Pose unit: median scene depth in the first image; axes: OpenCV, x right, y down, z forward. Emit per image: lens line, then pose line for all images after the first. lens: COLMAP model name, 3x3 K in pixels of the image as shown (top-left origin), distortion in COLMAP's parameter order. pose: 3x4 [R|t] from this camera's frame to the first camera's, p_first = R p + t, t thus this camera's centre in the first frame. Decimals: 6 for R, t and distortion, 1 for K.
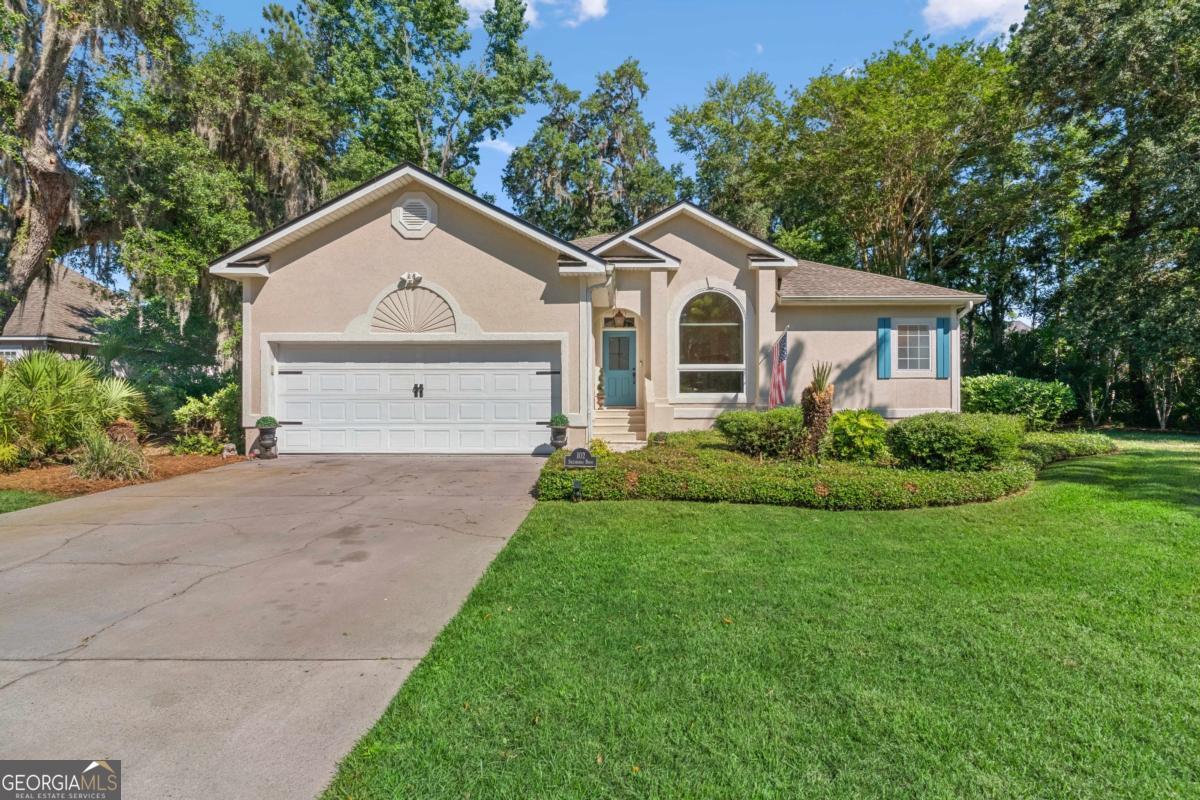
lens RADIAL K [[576.9, 0, 605.6], [0, 576.9, 390.1], [0, 0, 1]] dist [-0.000218, 0.000166]
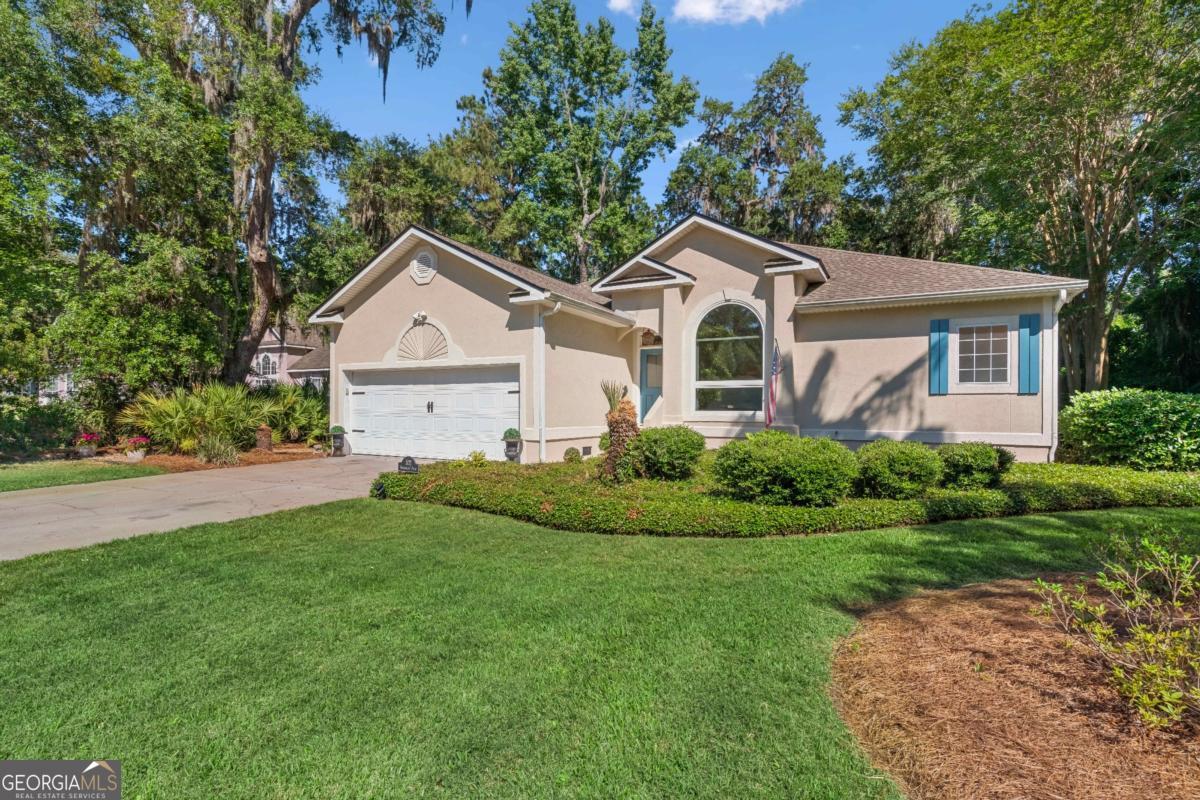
lens RADIAL K [[576.9, 0, 609.7], [0, 576.9, 406.0], [0, 0, 1]] dist [-0.000218, 0.000166]
pose [[0.884161, 0.004136, -0.467165, 0.455649], [-0.003593, 0.999991, 0.002053, -0.004148], [0.467169, -0.000137, 0.884168, 0.070081]]
